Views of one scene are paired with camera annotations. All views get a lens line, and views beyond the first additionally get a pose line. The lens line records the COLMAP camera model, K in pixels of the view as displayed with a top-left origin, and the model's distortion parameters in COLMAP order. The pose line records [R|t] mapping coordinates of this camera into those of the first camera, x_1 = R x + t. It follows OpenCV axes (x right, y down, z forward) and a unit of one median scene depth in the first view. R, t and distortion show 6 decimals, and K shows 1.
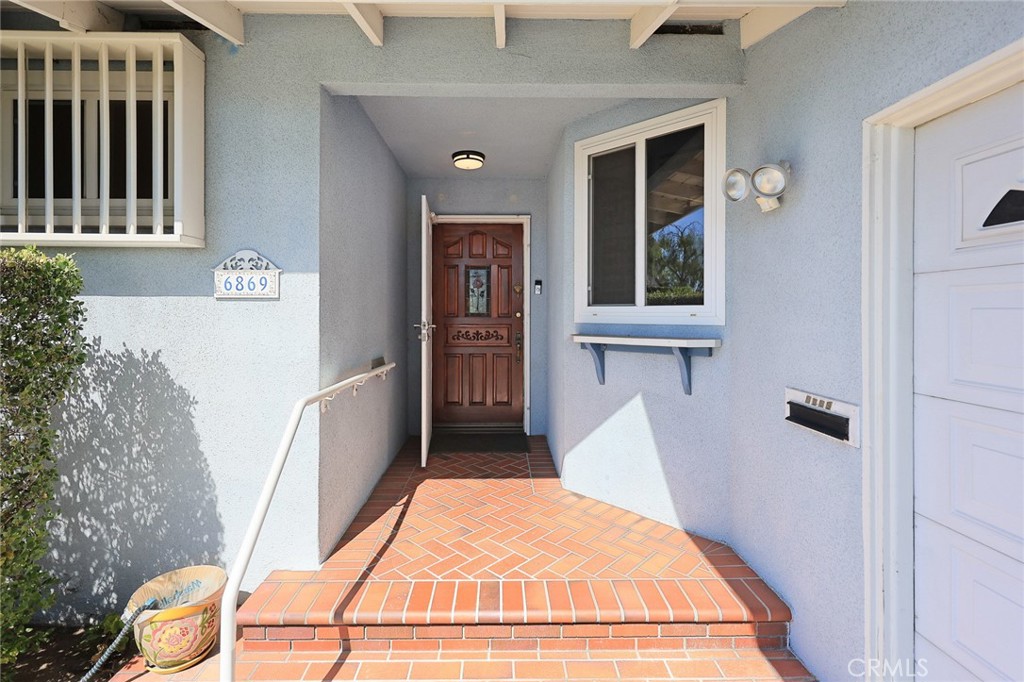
lens RADIAL K [[478.9, 0, 510.1], [0, 478.9, 308.1], [0, 0, 1]] dist [-0.000175, -0.000030]
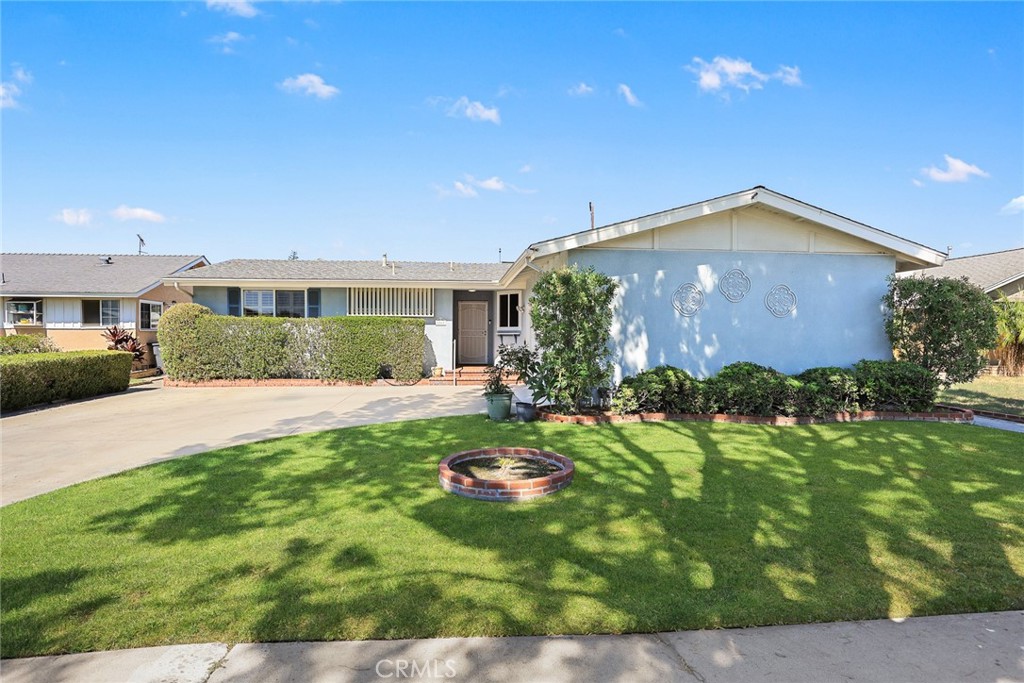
lens RADIAL K [[502.8, 0, 512.0], [0, 502.8, 341.5], [0, 0, 1]] dist [0.000255, -0.000038]
pose [[0.997139, -0.002710, 0.075547, -0.098886], [0.000975, 0.999735, 0.022995, 0.029125], [-0.075589, -0.022855, 0.996877, -4.437187]]
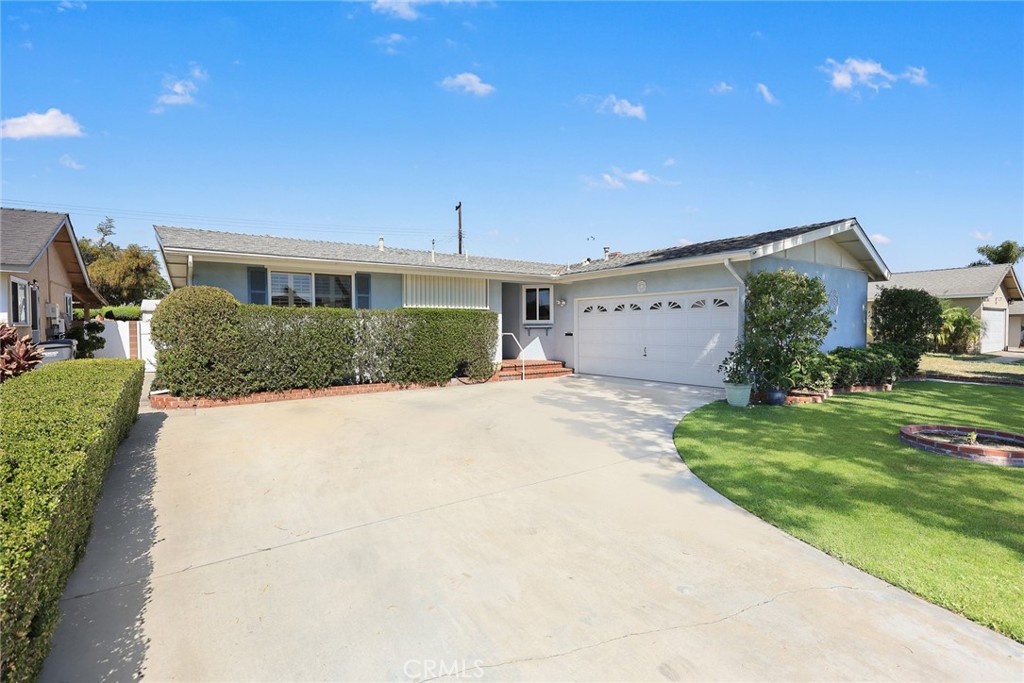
lens RADIAL K [[464.0, 0, 513.4], [0, 464.0, 330.8], [0, 0, 1]] dist [0.000182, 0.000049]
pose [[0.825695, -0.014408, 0.563933, -2.872201], [0.002596, 0.999760, 0.021743, 0.004171], [-0.564111, -0.016489, 0.825535, -3.109240]]
